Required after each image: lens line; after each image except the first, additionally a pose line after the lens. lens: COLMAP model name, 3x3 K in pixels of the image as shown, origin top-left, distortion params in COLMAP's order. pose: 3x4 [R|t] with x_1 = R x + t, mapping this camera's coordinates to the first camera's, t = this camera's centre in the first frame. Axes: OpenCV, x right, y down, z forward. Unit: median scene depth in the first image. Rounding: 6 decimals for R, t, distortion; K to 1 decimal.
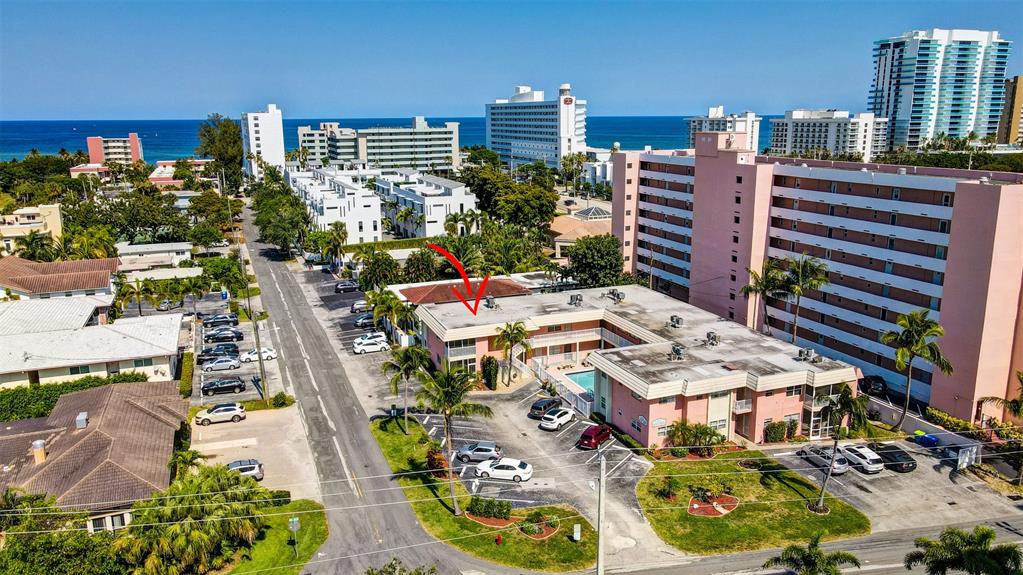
lens RADIAL K [[753.4, 0, 517.5], [0, 753.4, 286.2], [0, 0, 1]] dist [-0.004109, 0.053859]
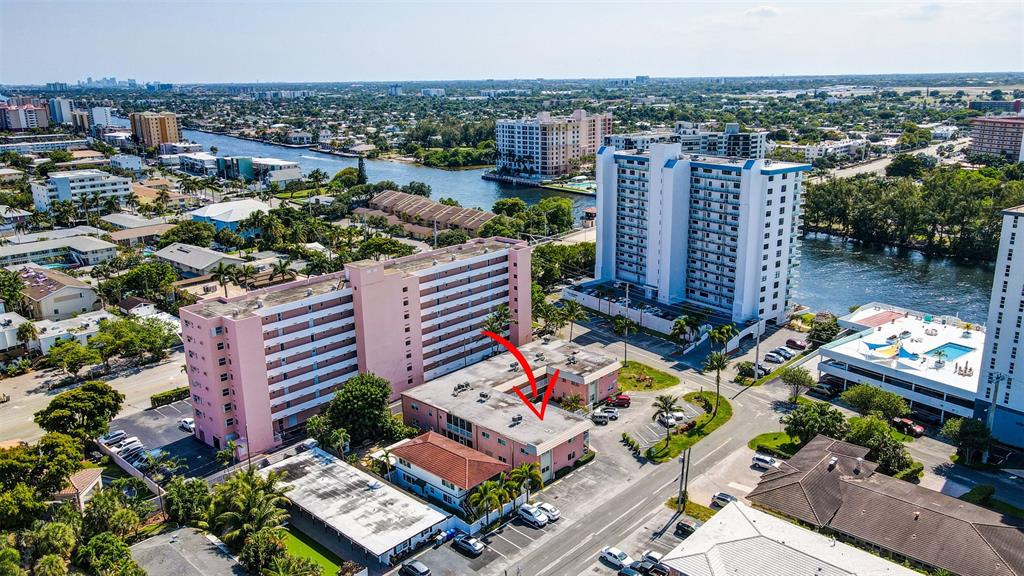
lens RADIAL K [[770.9, 0, 511.0], [0, 770.9, 285.7], [0, 0, 1]] dist [0.000364, 0.051979]
pose [[-0.426273, -0.224482, 0.876299, -1.114490], [0.220759, 0.913615, 0.341429, -0.626592], [-0.877244, 0.338993, -0.339892, 1.364137]]
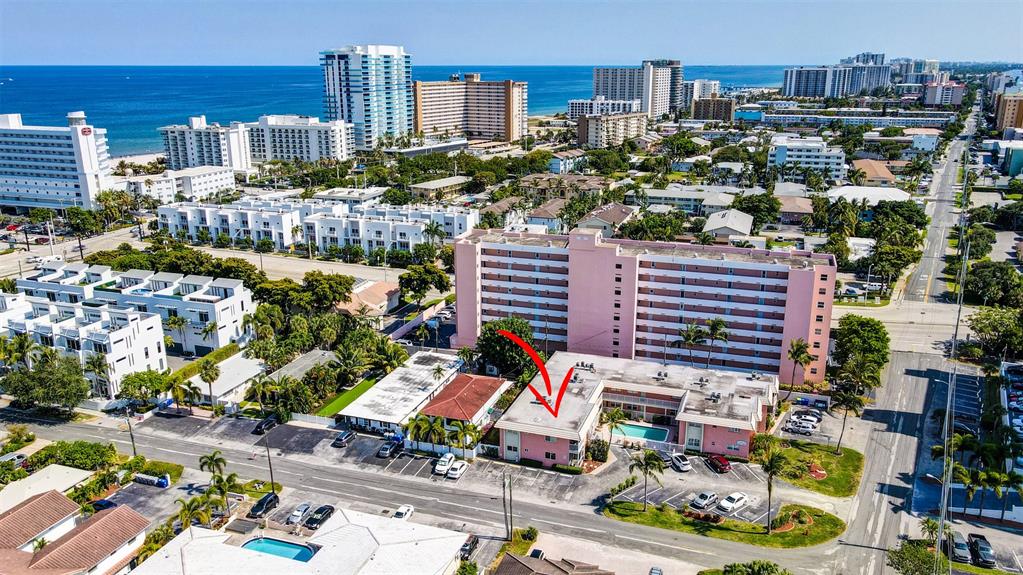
lens RADIAL K [[775.4, 0, 523.6], [0, 775.4, 286.5], [0, 0, 1]] dist [0.004564, 0.003563]
pose [[0.647494, -0.205030, 0.733971, -0.979400], [0.165030, 0.977998, 0.127612, -0.338108], [-0.743987, 0.038499, 0.667084, 0.131912]]
